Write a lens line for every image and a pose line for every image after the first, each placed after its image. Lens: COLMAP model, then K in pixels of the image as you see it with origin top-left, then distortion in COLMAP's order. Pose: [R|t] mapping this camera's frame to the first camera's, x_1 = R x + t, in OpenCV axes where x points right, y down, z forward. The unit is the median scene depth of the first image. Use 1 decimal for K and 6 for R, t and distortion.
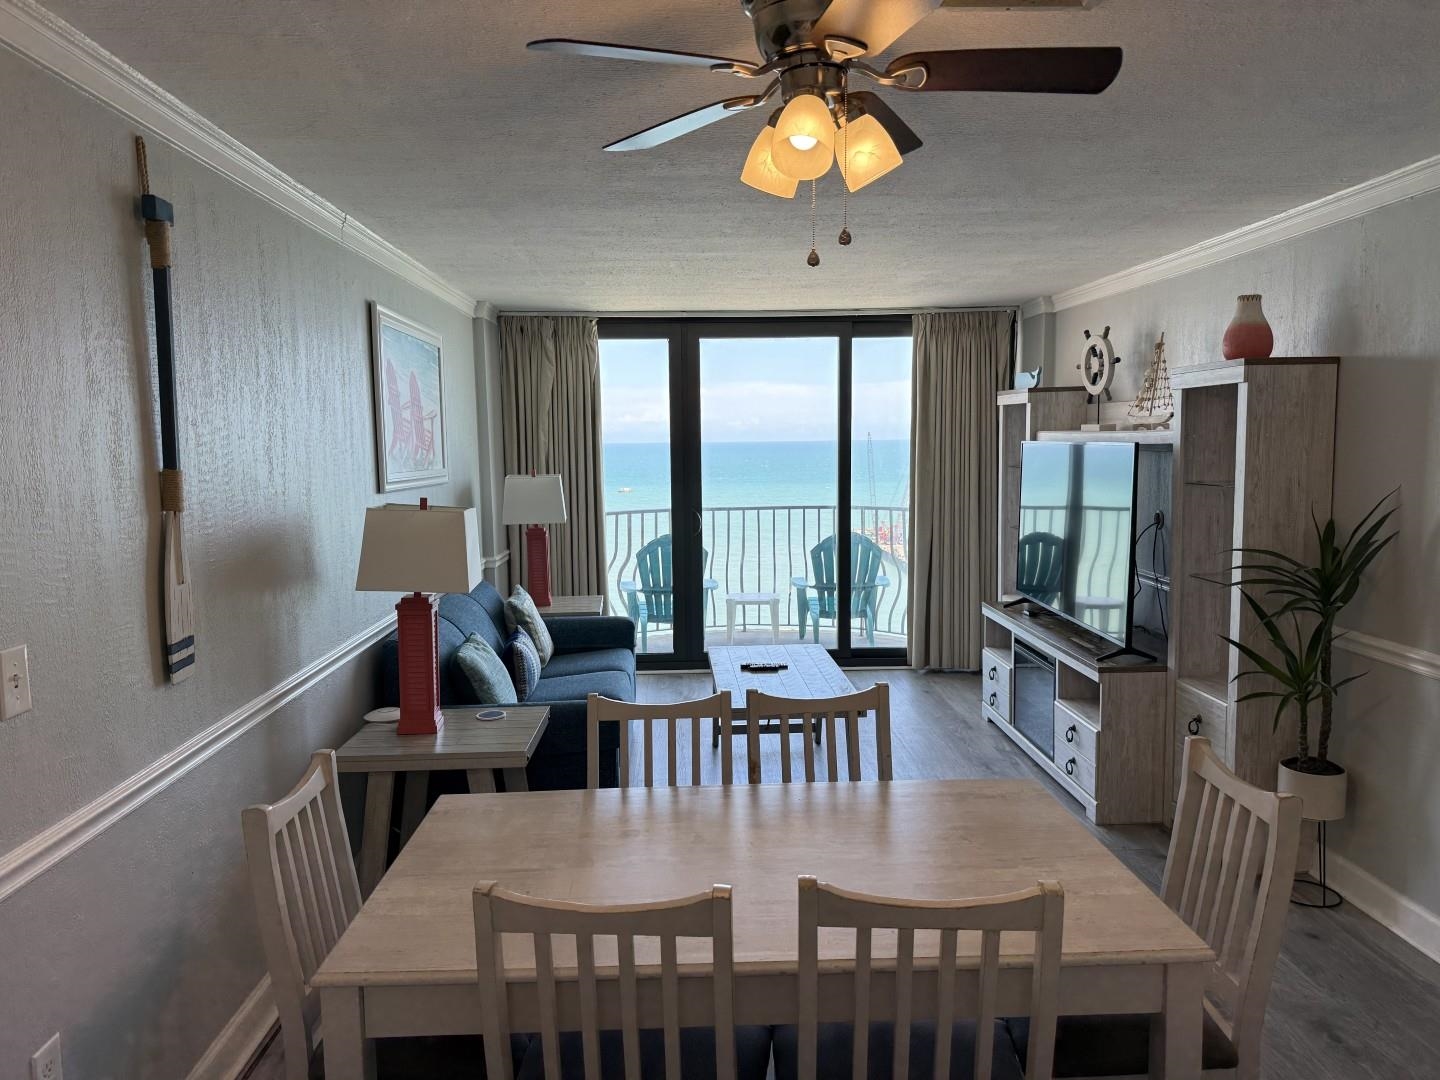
lens RADIAL K [[1006.5, 0, 713.9], [0, 1006.5, 546.2], [0, 0, 1]] dist [0.077163, -0.100931]
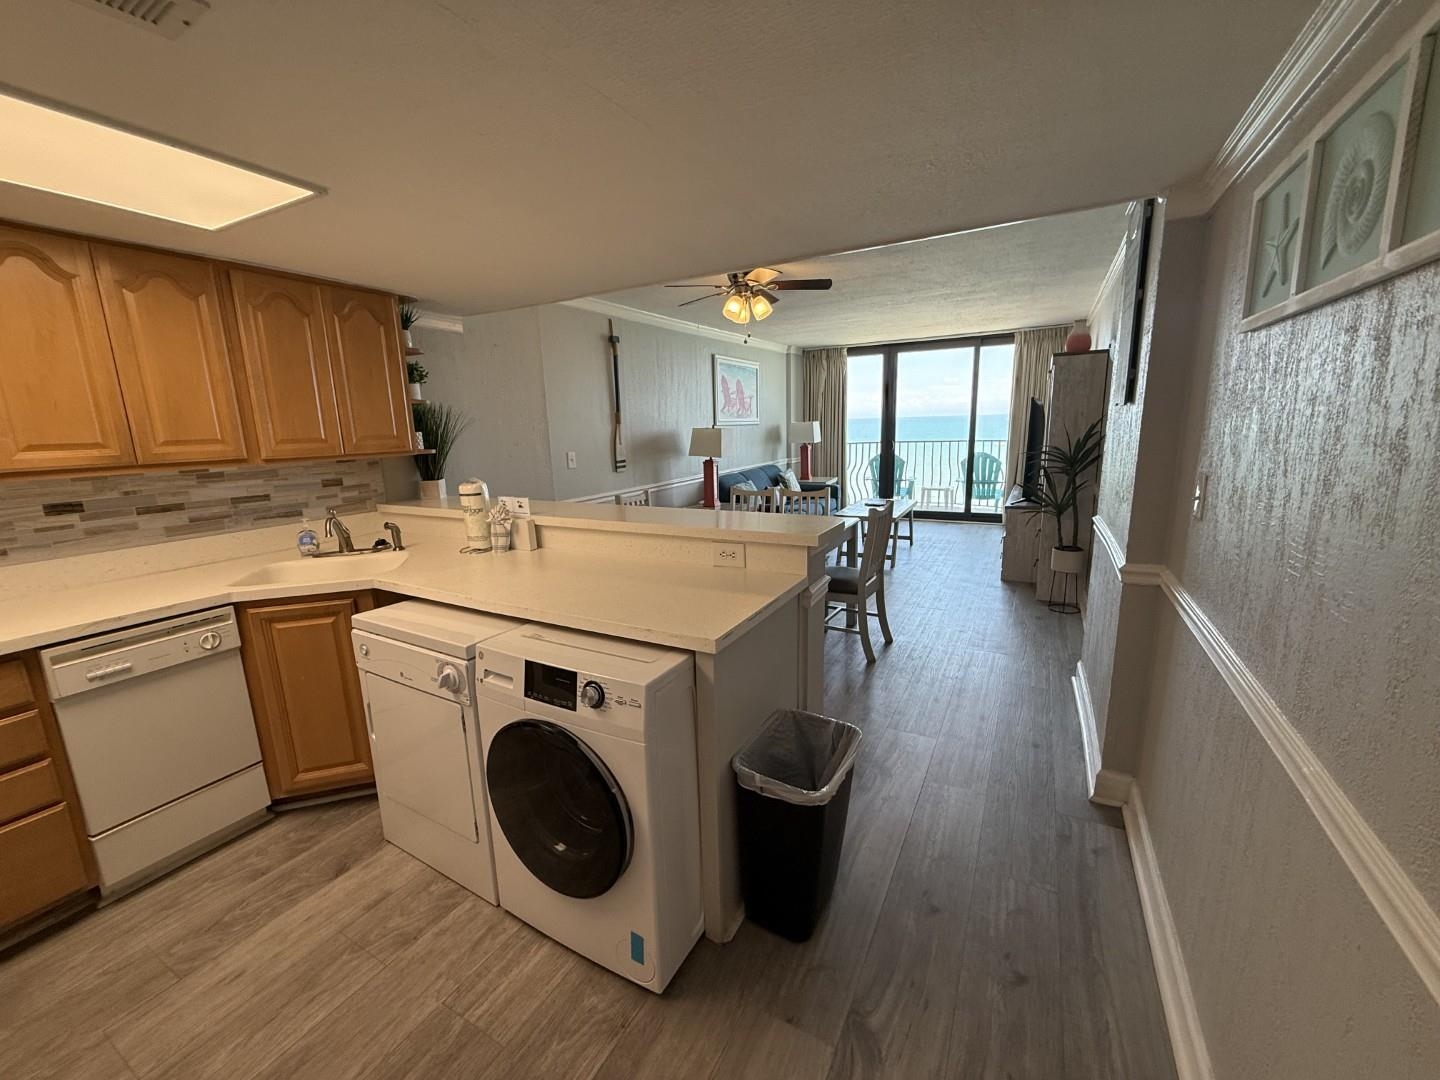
lens RADIAL K [[573.4, 0, 716.5], [0, 573.4, 540.2], [0, 0, 1]] dist [-0.002107, 0.001540]
pose [[0.854873, 0.092236, -0.510574, 0.339409], [-0.034850, 0.992057, 0.120866, 0.046333], [0.517666, -0.085532, 0.851297, -0.236723]]
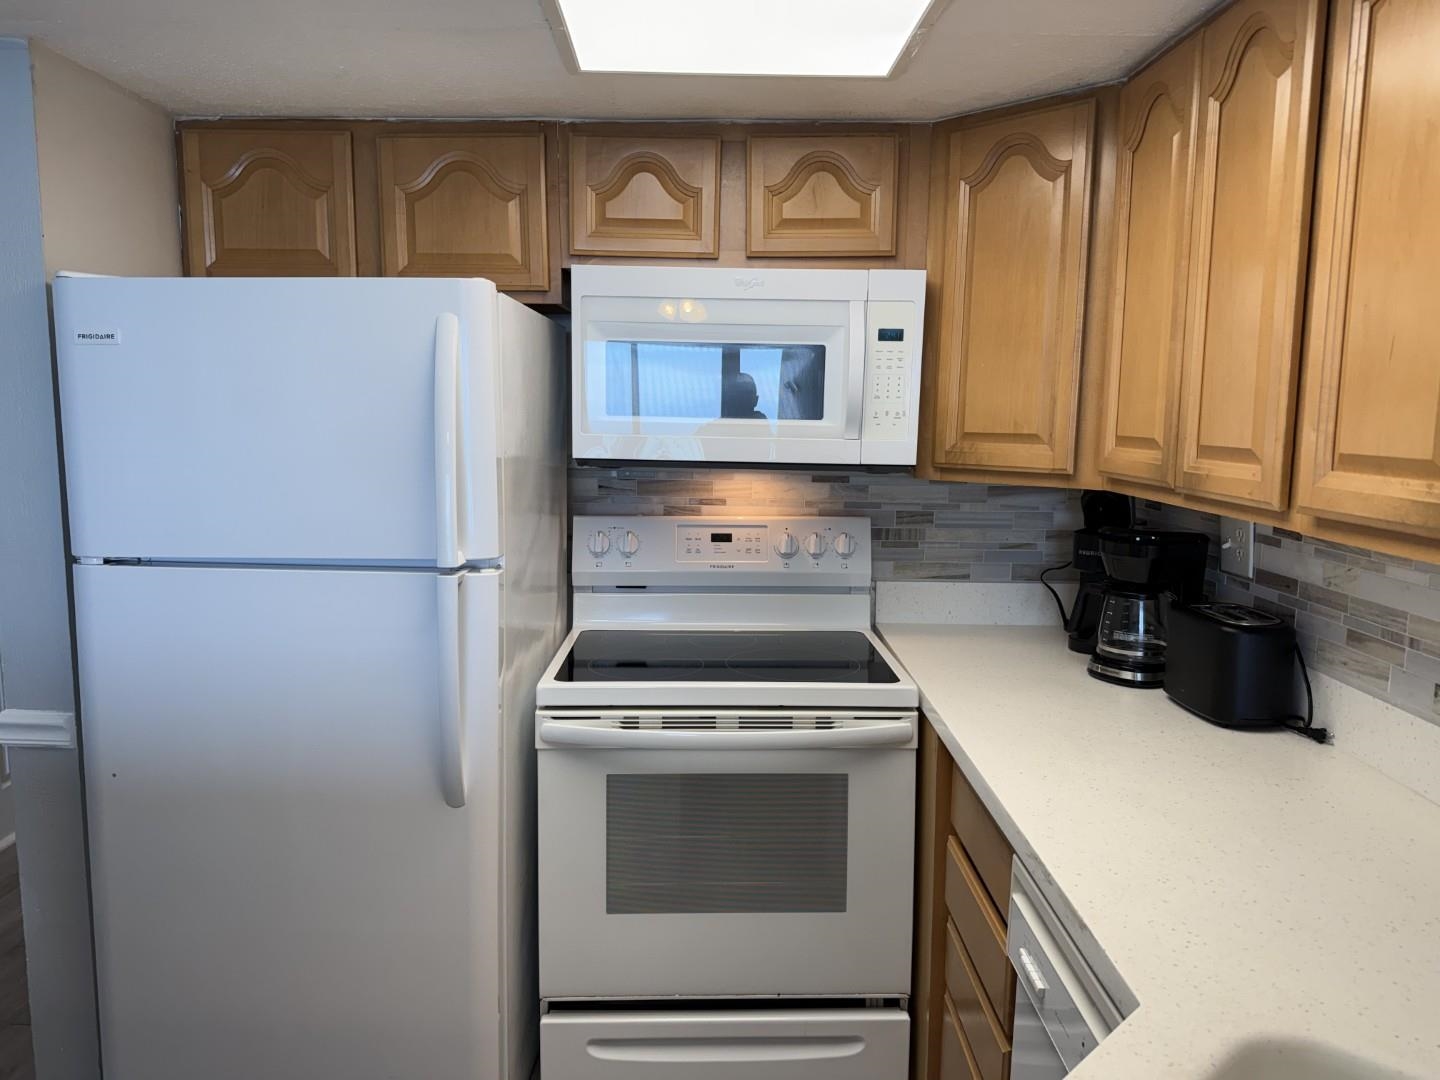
lens RADIAL K [[1006.5, 0, 718.7], [0, 1006.5, 551.0], [0, 0, 1]] dist [0.077163, -0.100931]
pose [[-0.998996, -0.007814, 0.044110, -0.010281], [0.002946, 0.971077, 0.238750, 0.015842], [-0.044699, 0.238641, -0.970079, 0.044540]]
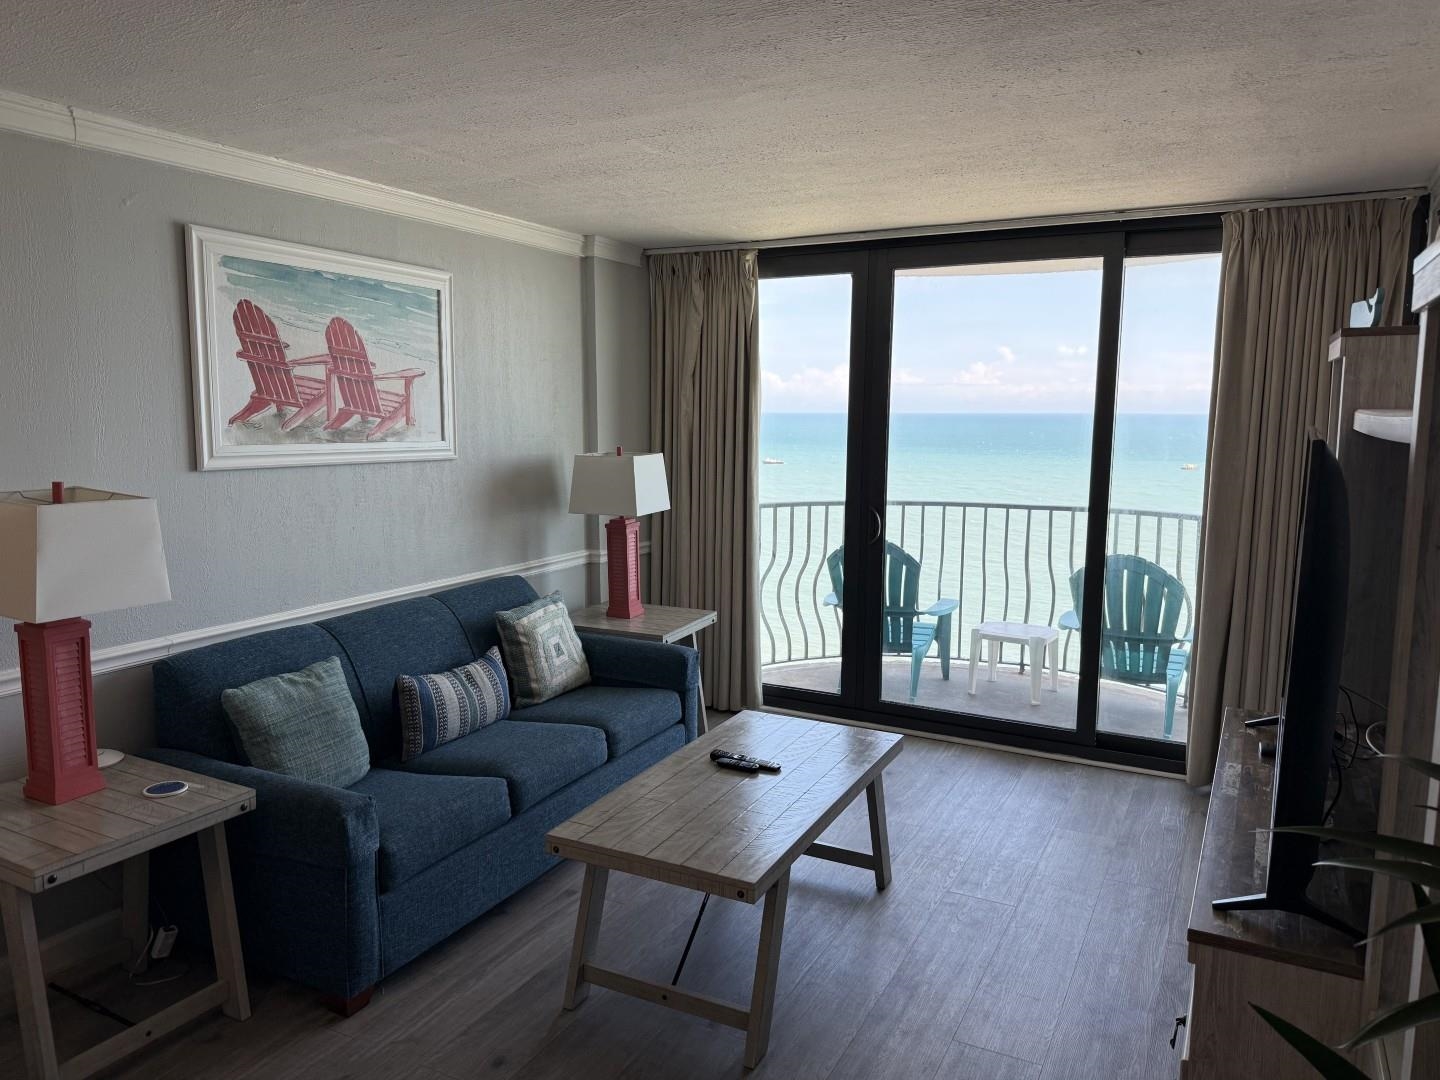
lens RADIAL K [[1006.5, 0, 724.5], [0, 1006.5, 540.5], [0, 0, 1]] dist [0.077163, -0.100931]
pose [[0.867216, 0.082816, -0.490997, 0.288371], [-0.070040, 0.996556, 0.044380, -0.042779], [0.492982, -0.004097, 0.870030, 0.352209]]
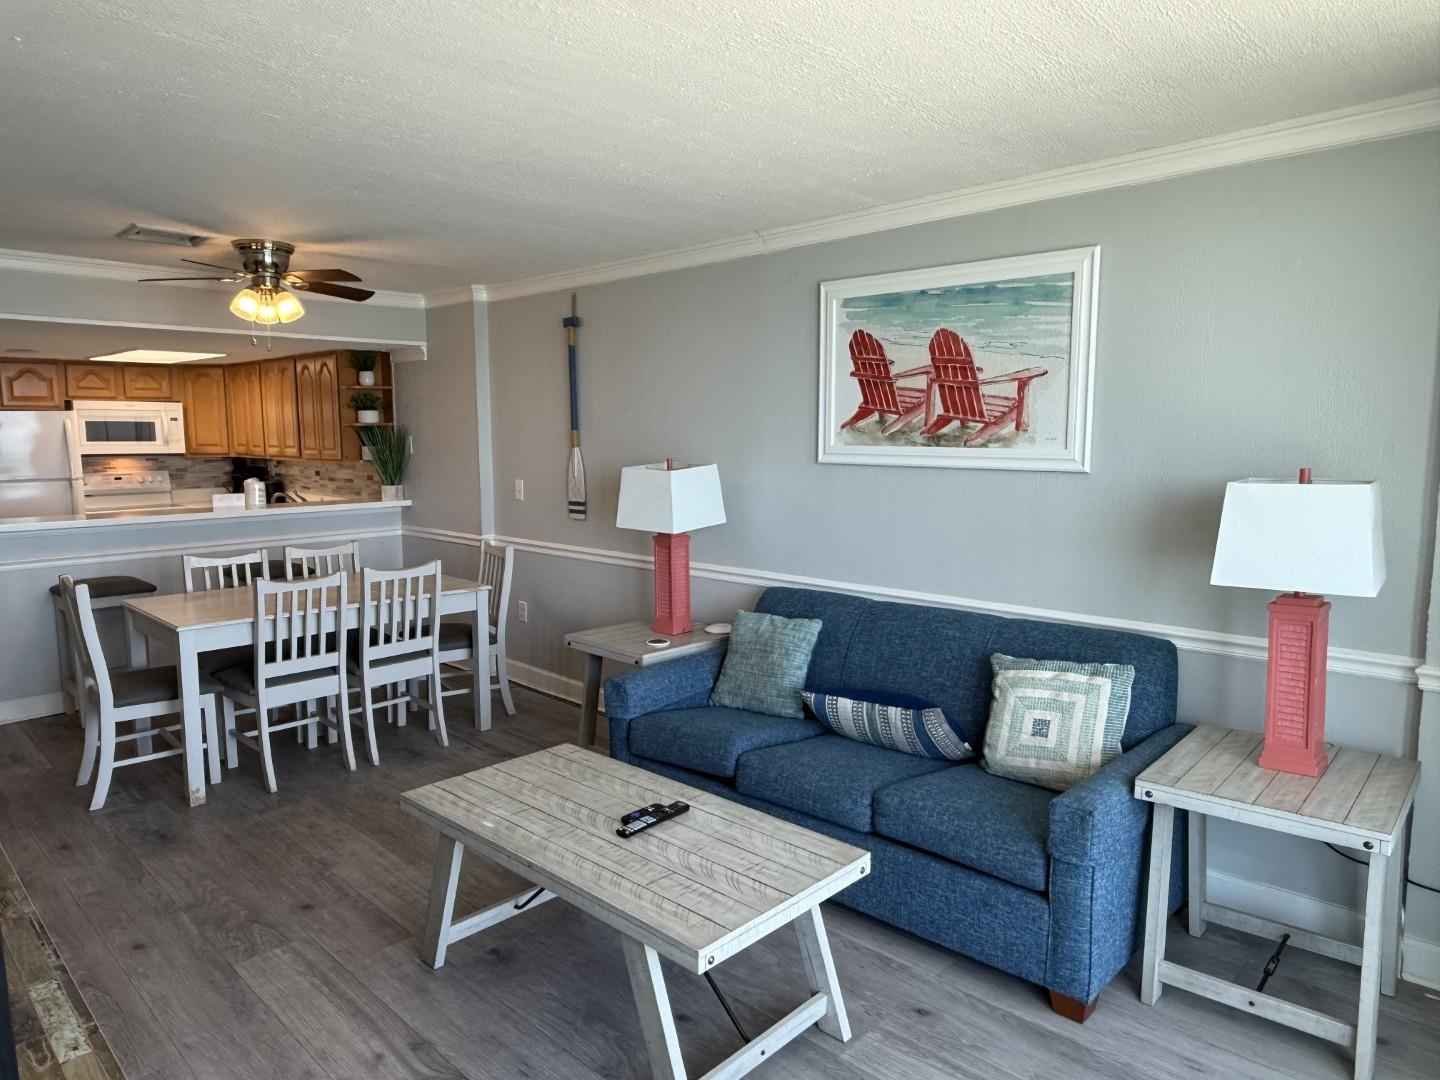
lens RADIAL K [[926.6, 0, 708.5], [0, 926.6, 538.7], [0, 0, 1]] dist [-0.015308, 0.012577]
pose [[-0.724952, 0.094942, -0.682224, 0.298577], [-0.059994, 0.977987, 0.199854, -0.112057], [0.686181, 0.185814, -0.703298, 1.117572]]
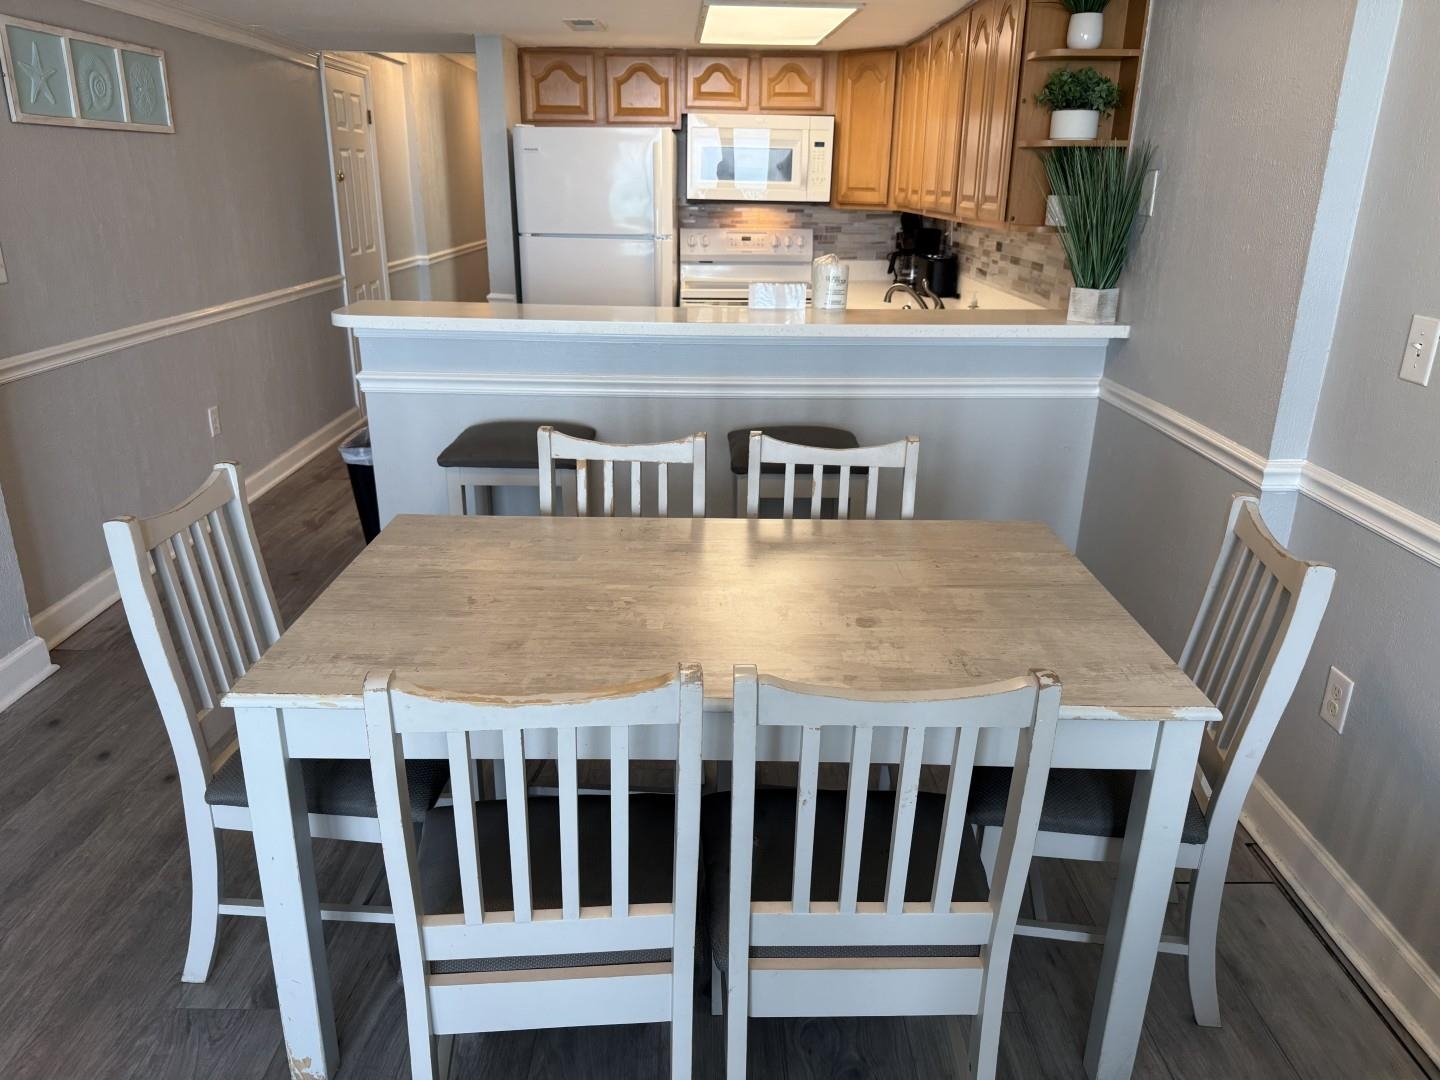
lens RADIAL K [[1006.5, 0, 724.6], [0, 1006.5, 544.6], [0, 0, 1]] dist [0.077163, -0.100931]
pose [[-0.999760, -0.009964, 0.019510, 0.006921], [-0.000459, 0.899905, 0.436086, -0.047149], [-0.021902, 0.435972, -0.899694, 0.638227]]
